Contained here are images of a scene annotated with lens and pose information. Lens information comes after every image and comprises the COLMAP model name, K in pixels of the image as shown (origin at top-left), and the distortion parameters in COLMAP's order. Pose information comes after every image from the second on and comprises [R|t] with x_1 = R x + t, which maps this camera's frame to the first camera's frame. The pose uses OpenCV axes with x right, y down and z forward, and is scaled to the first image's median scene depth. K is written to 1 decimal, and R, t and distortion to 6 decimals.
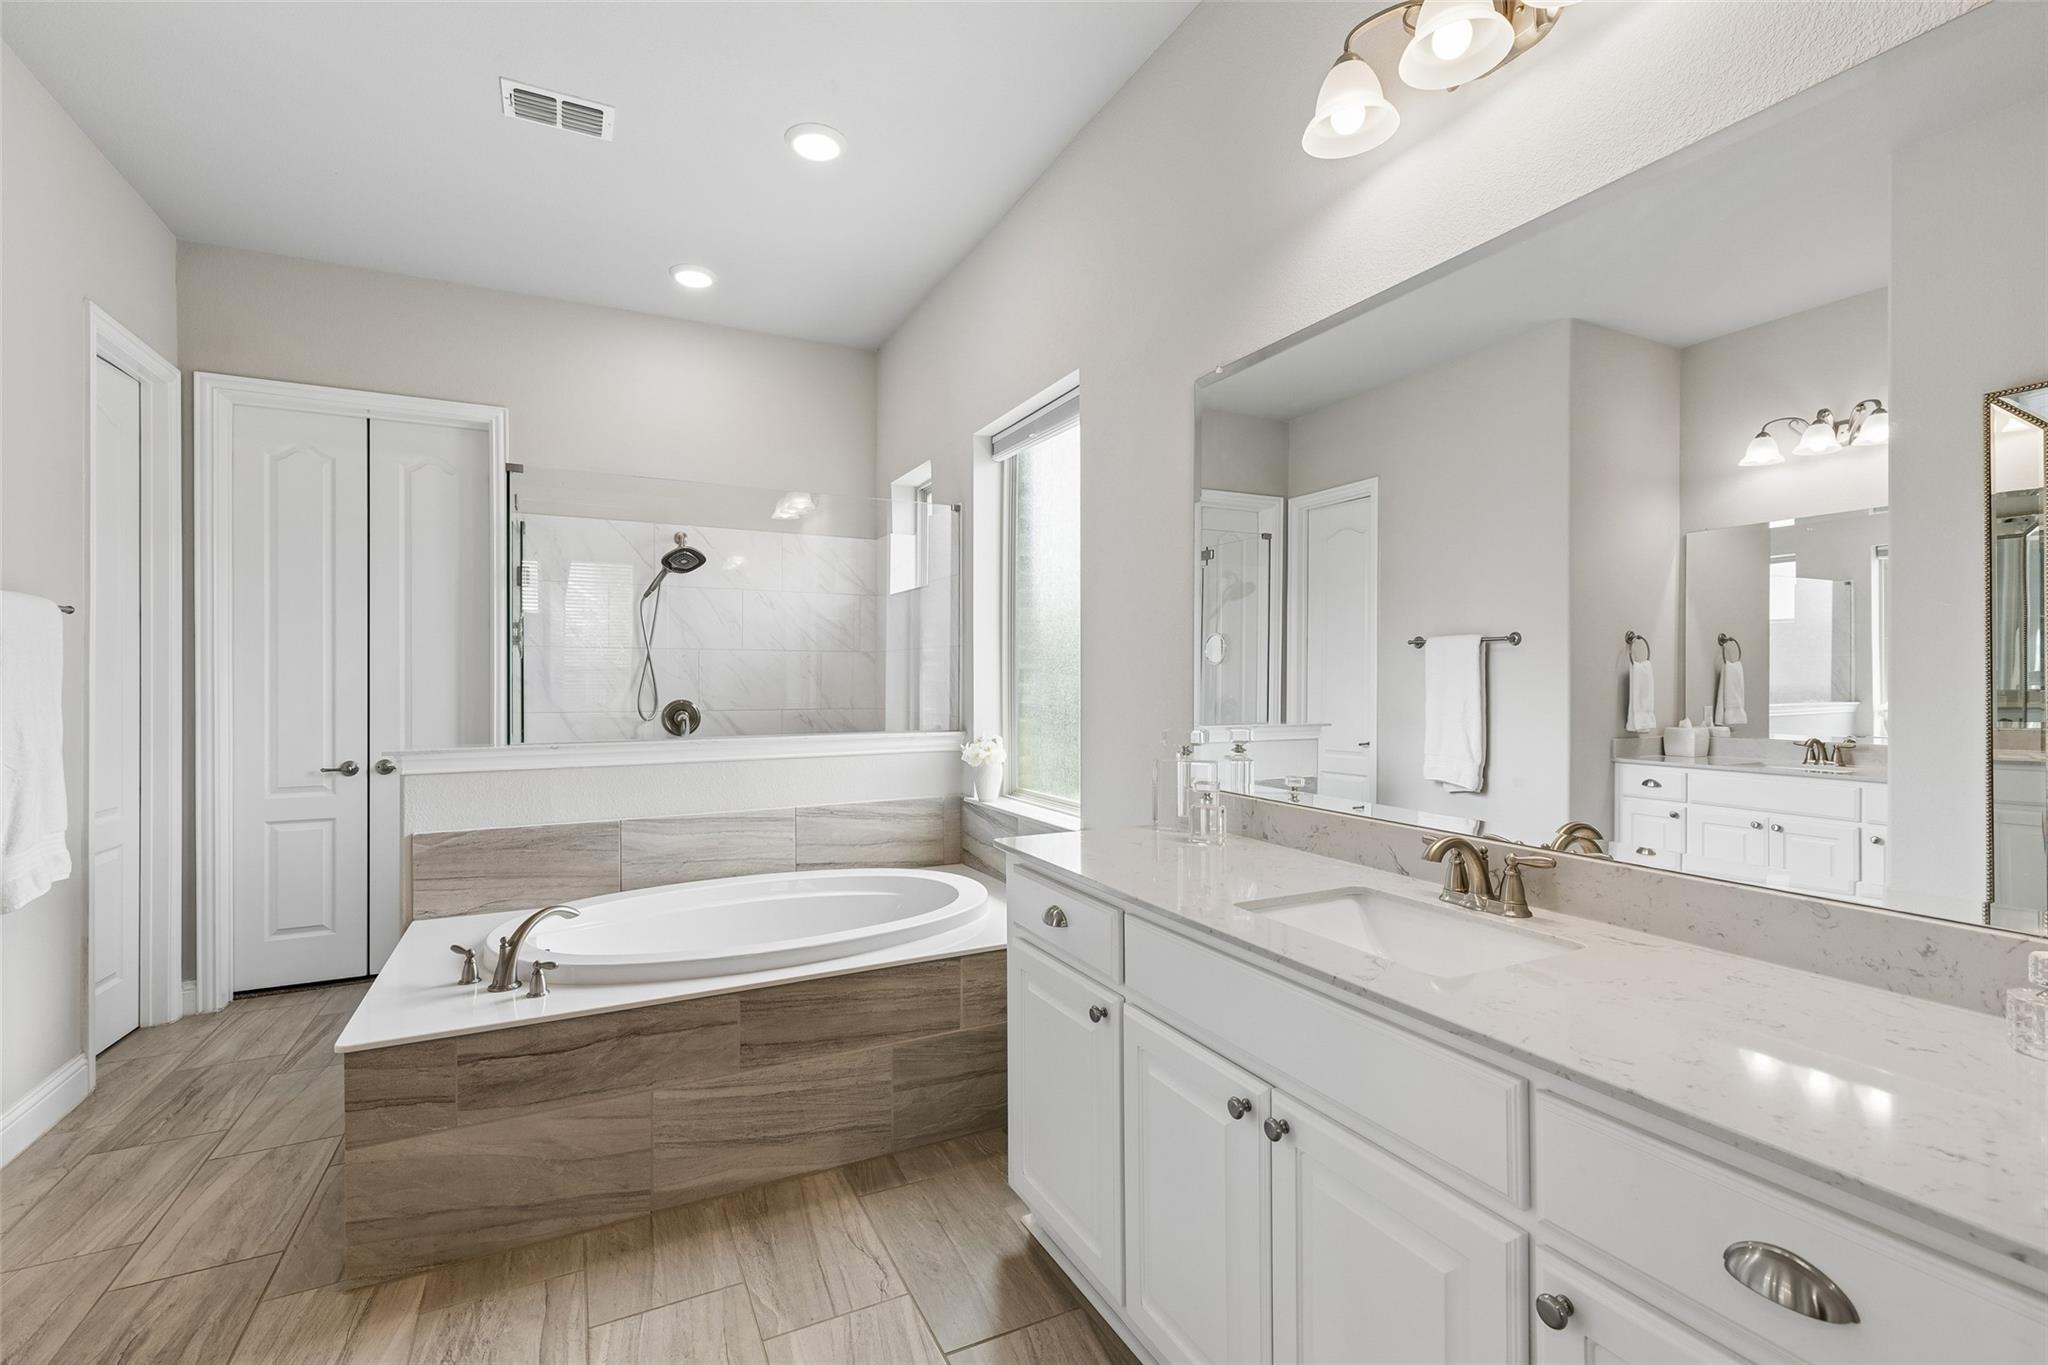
lens RADIAL K [[929.2, 0, 1032.5], [0, 929.2, 679.5], [0, 0, 1]] dist [0.005403, 0.000150]
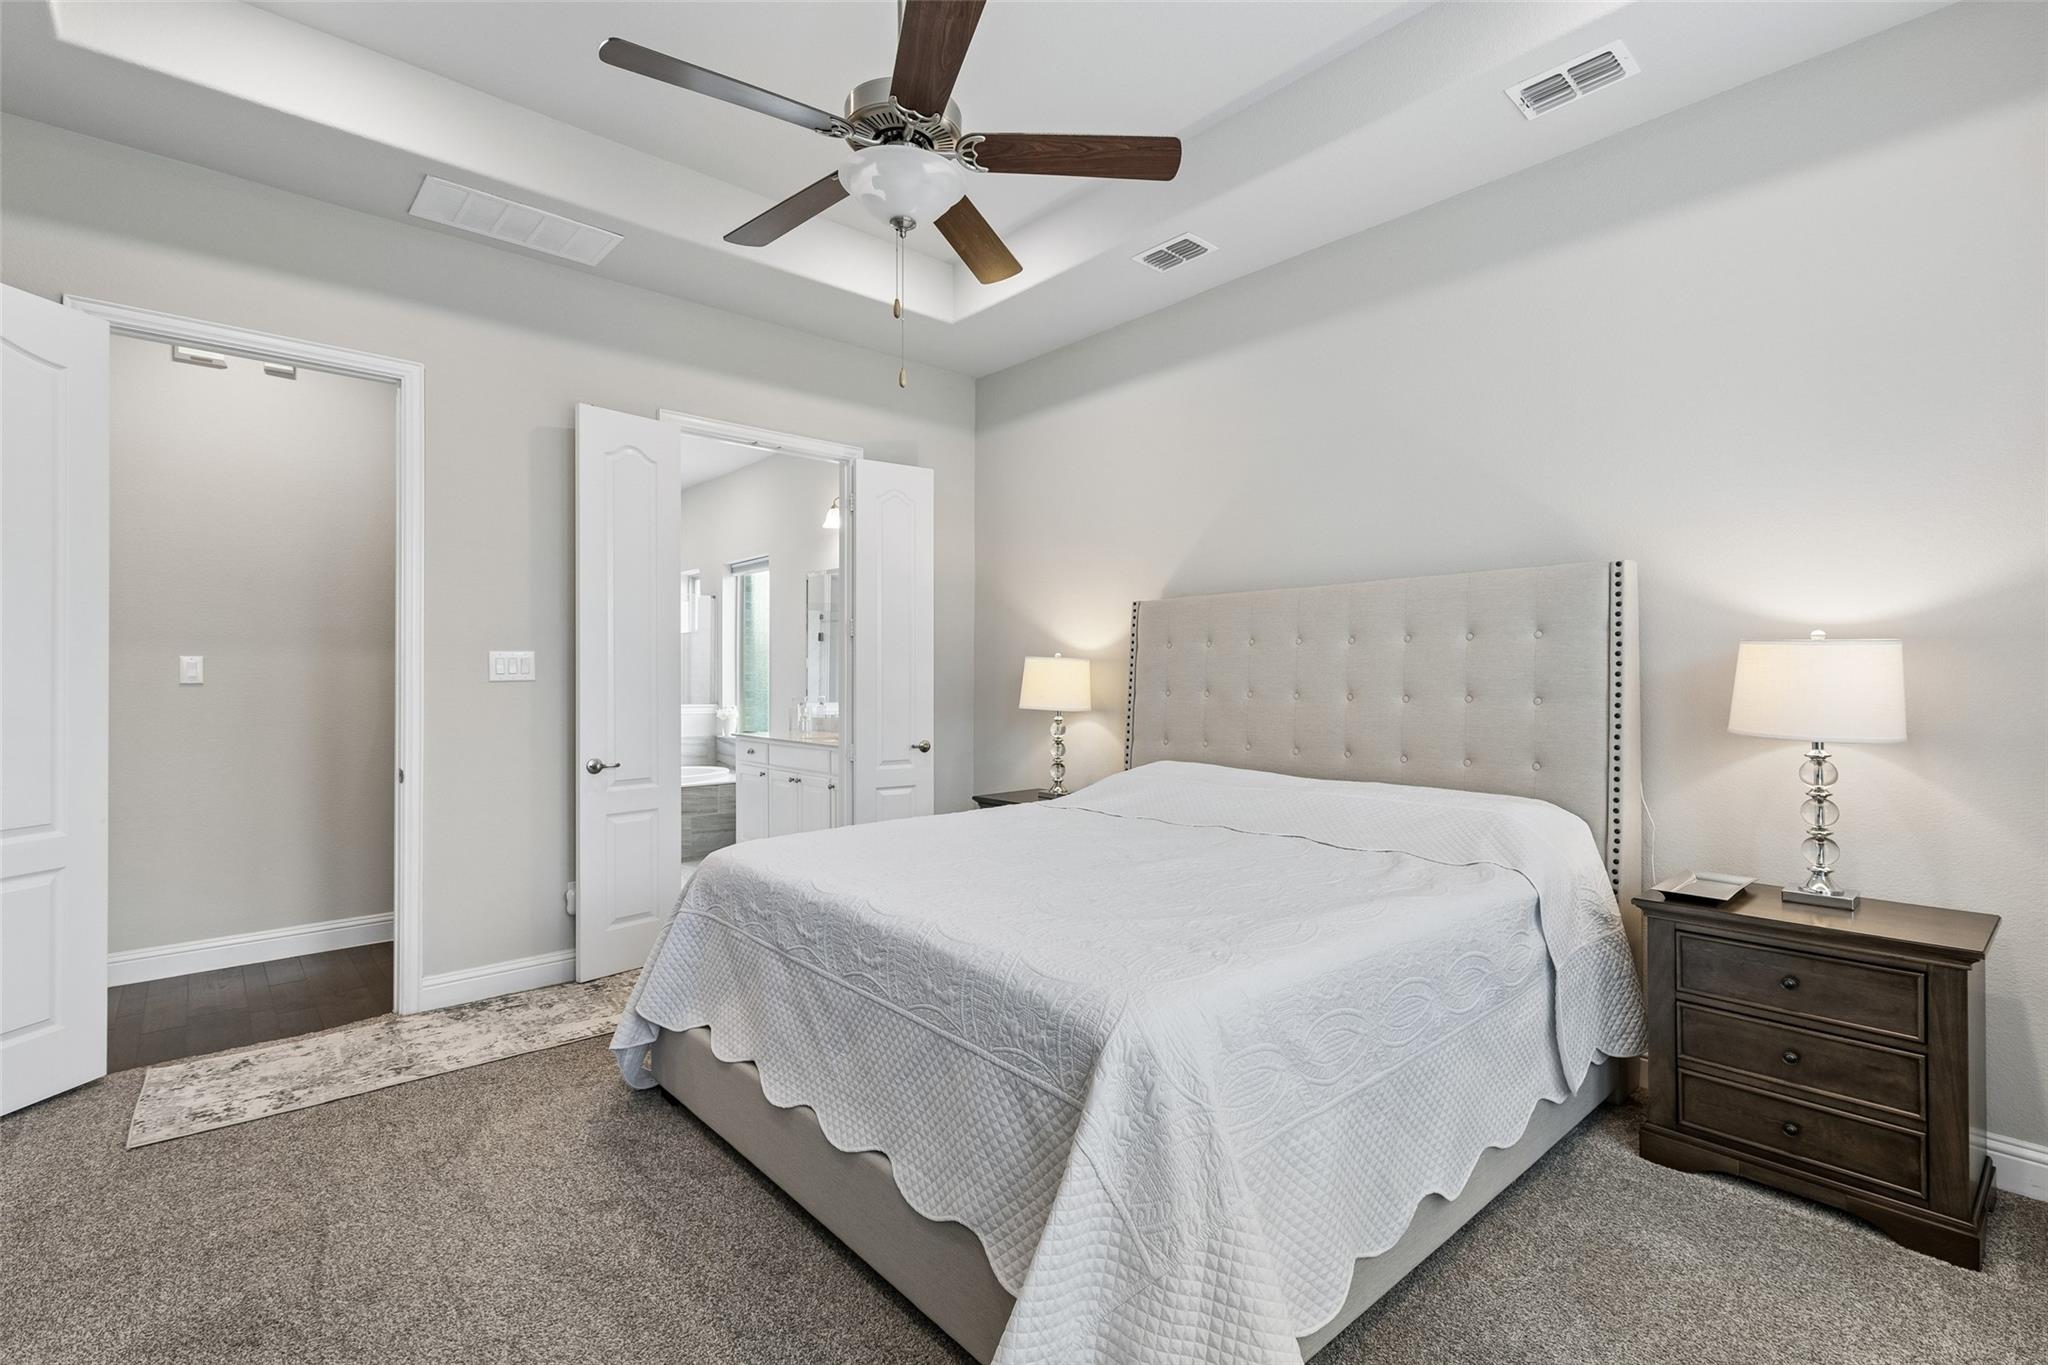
lens RADIAL K [[929.2, 0, 1032.5], [0, 929.2, 679.5], [0, 0, 1]] dist [0.005403, 0.000150]
pose [[0.964792, 0.002649, 0.263001, 0.069857], [-0.001647, 0.999991, -0.004028, 0.007817], [-0.263010, 0.003453, 0.964787, -1.405076]]
